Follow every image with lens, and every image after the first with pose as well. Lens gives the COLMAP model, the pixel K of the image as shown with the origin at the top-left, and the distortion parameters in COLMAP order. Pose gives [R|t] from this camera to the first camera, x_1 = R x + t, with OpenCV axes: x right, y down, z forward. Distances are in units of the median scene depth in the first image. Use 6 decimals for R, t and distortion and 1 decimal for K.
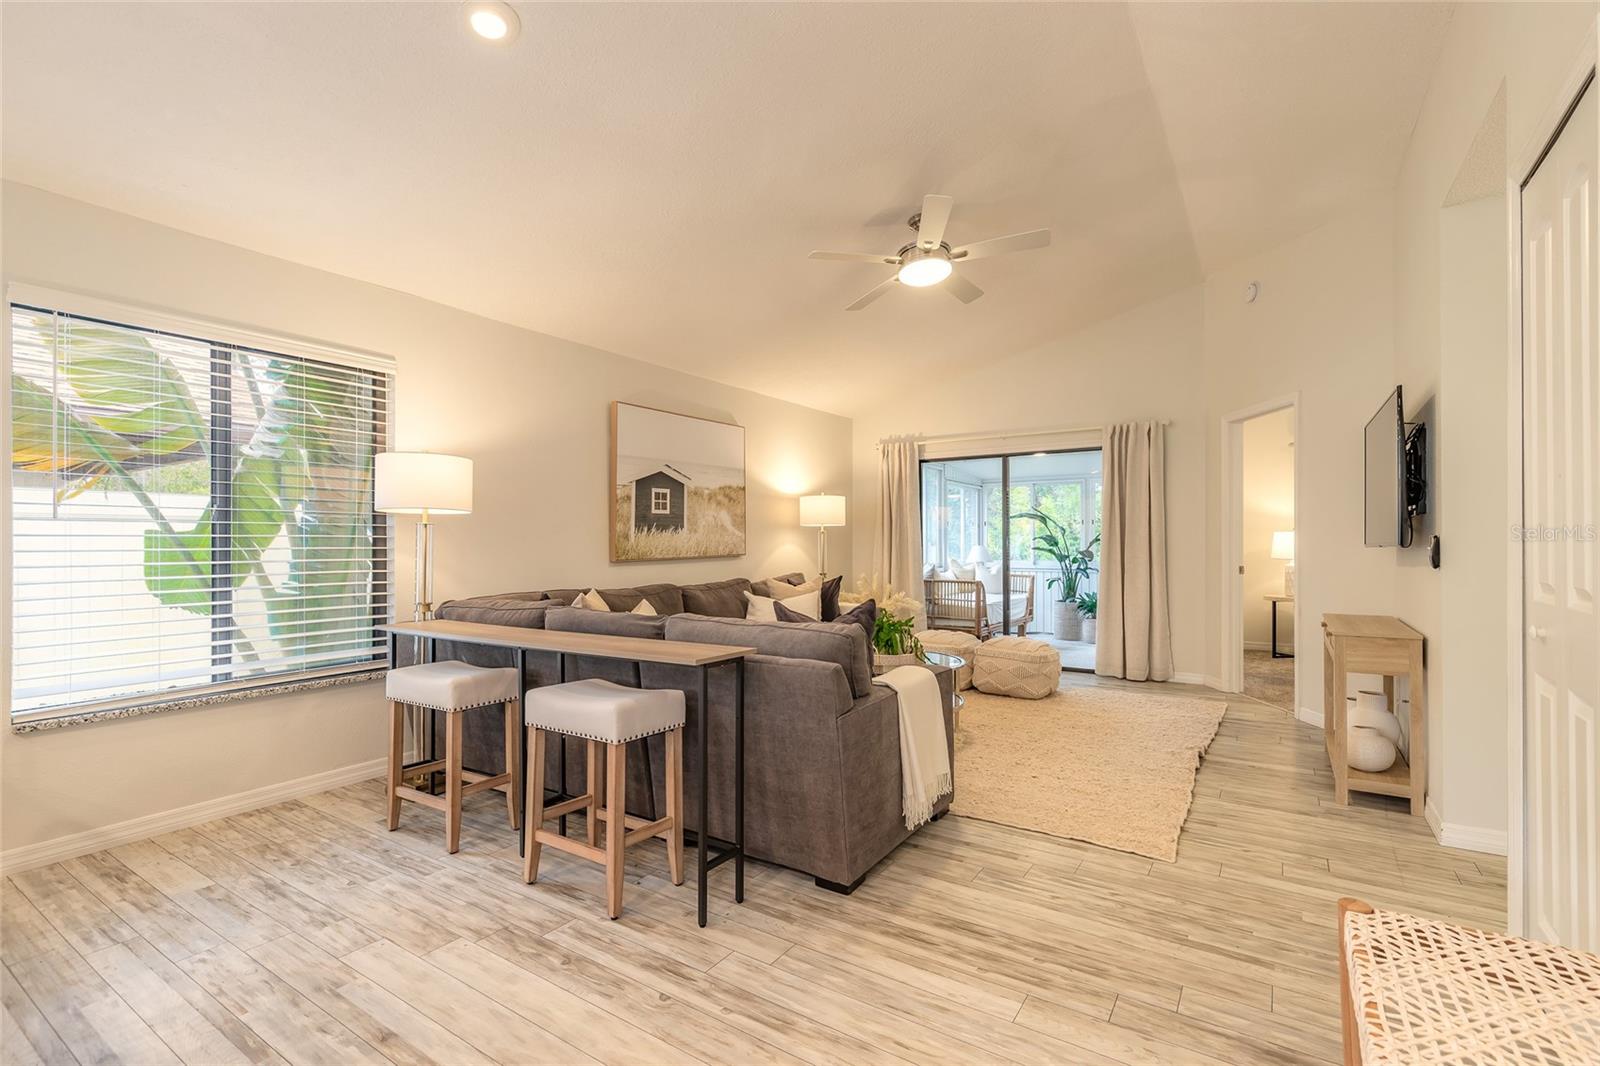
lens RADIAL K [[722.6, 0, 797.0], [0, 722.6, 539.5], [0, 0, 1]] dist [0.006936, -0.001032]
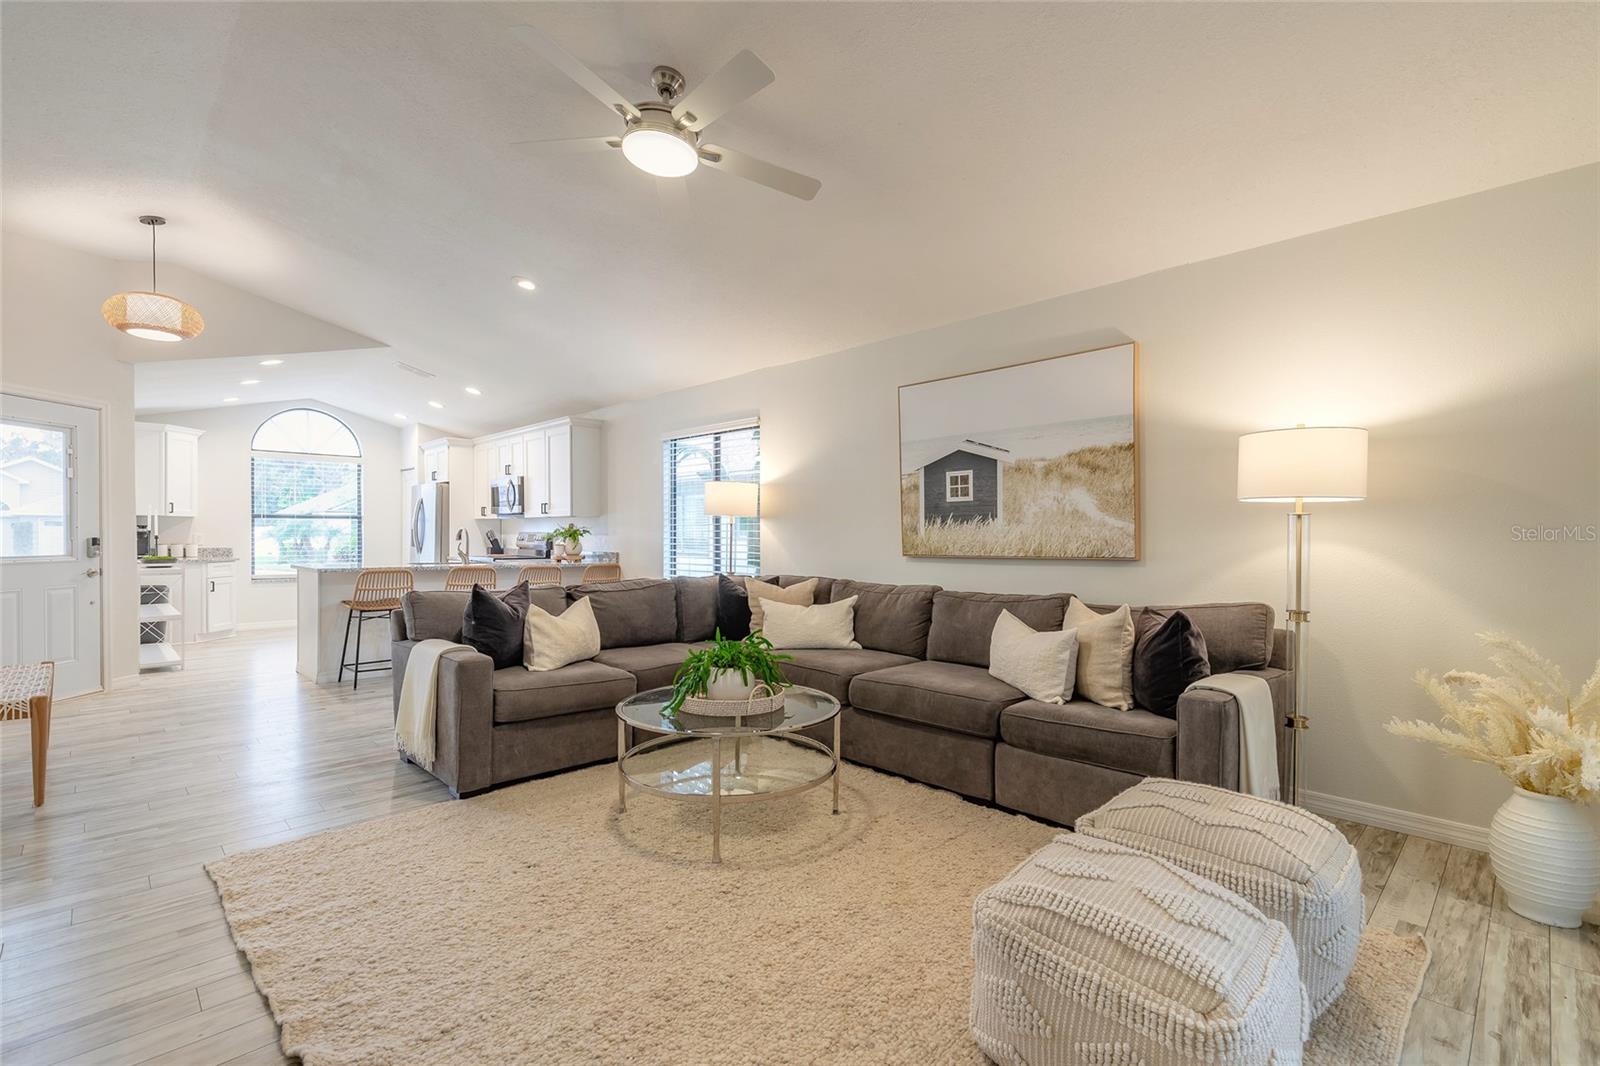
lens RADIAL K [[722.6, 0, 795.8], [0, 722.6, 534.4], [0, 0, 1]] dist [0.006936, -0.001032]
pose [[-0.210040, 0.003084, -0.977688, 0.636151], [0.001077, 0.999995, 0.002922, -0.000938], [0.977692, -0.000439, -0.210042, 0.964807]]
